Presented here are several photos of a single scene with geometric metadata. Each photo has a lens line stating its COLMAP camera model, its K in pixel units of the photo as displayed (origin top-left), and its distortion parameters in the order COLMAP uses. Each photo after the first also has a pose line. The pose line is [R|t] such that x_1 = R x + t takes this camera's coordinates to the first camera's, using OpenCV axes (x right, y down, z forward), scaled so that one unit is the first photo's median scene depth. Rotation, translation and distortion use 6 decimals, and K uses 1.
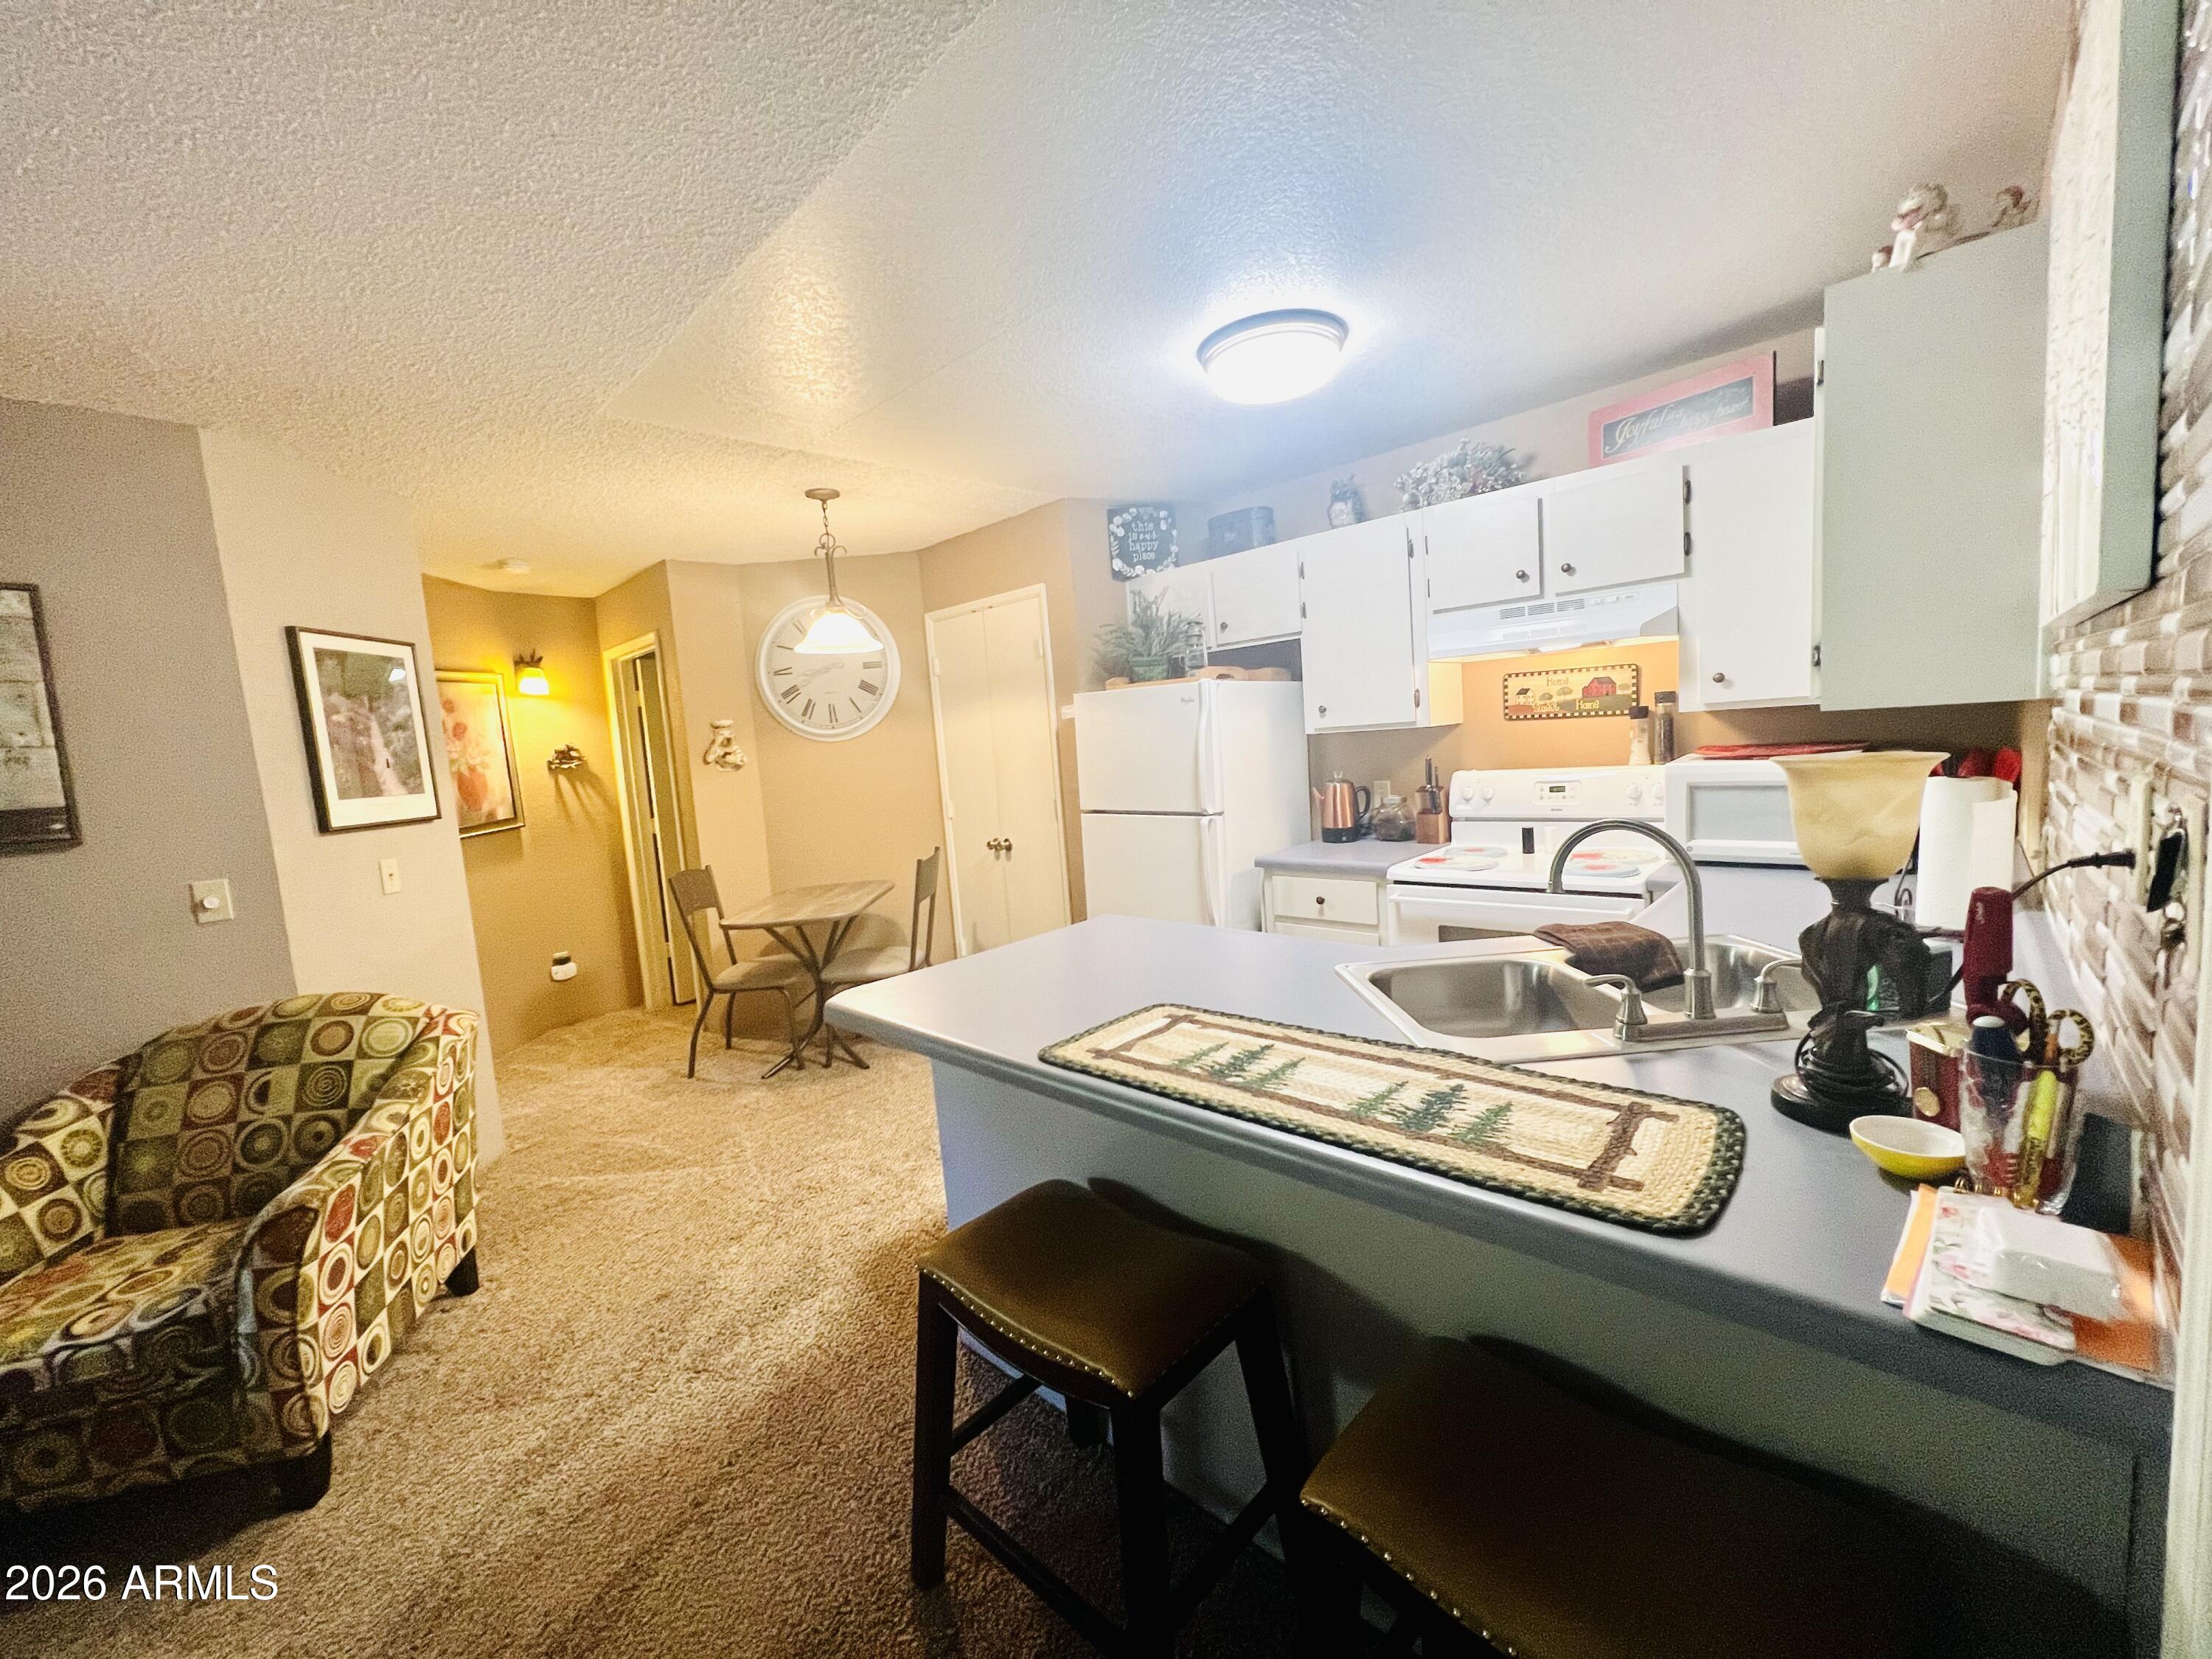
lens RADIAL K [[884.4, 0, 1106.6], [0, 884.4, 826.2], [0, 0, 1]] dist [-0.003788, 0.001617]
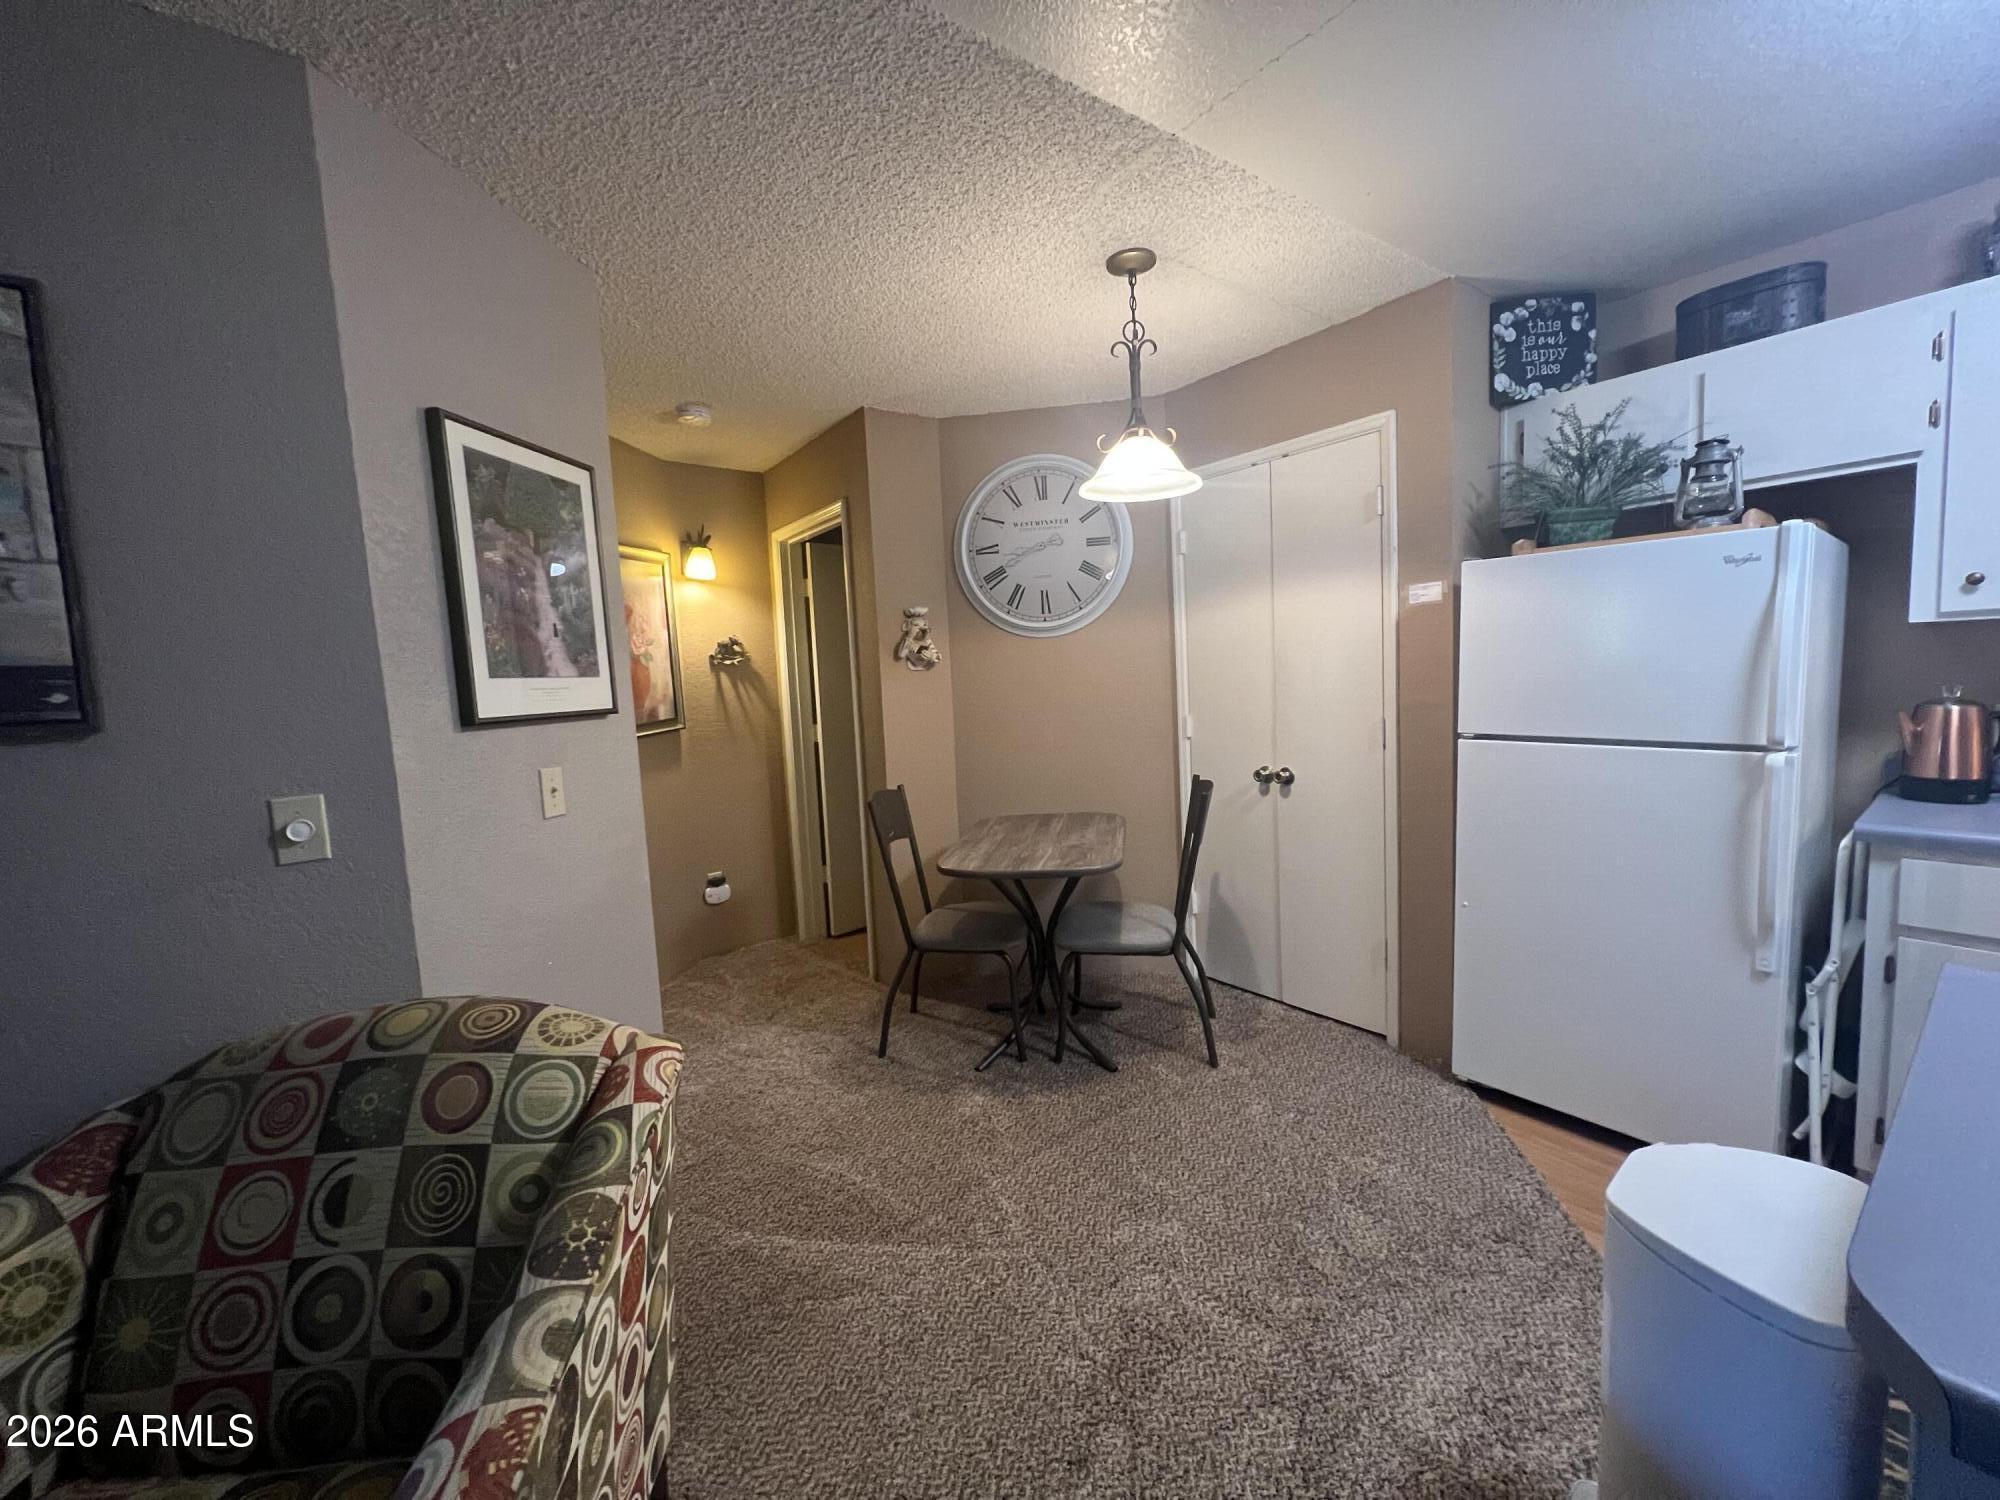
lens RADIAL K [[799.7, 0, 996.5], [0, 799.7, 747.2], [0, 0, 1]] dist [-0.003788, 0.001617]
pose [[0.985947, 0.039858, -0.162237, -0.356689], [-0.039530, 0.999205, 0.005255, 0.003702], [0.162317, 0.001232, 0.986738, 0.424626]]
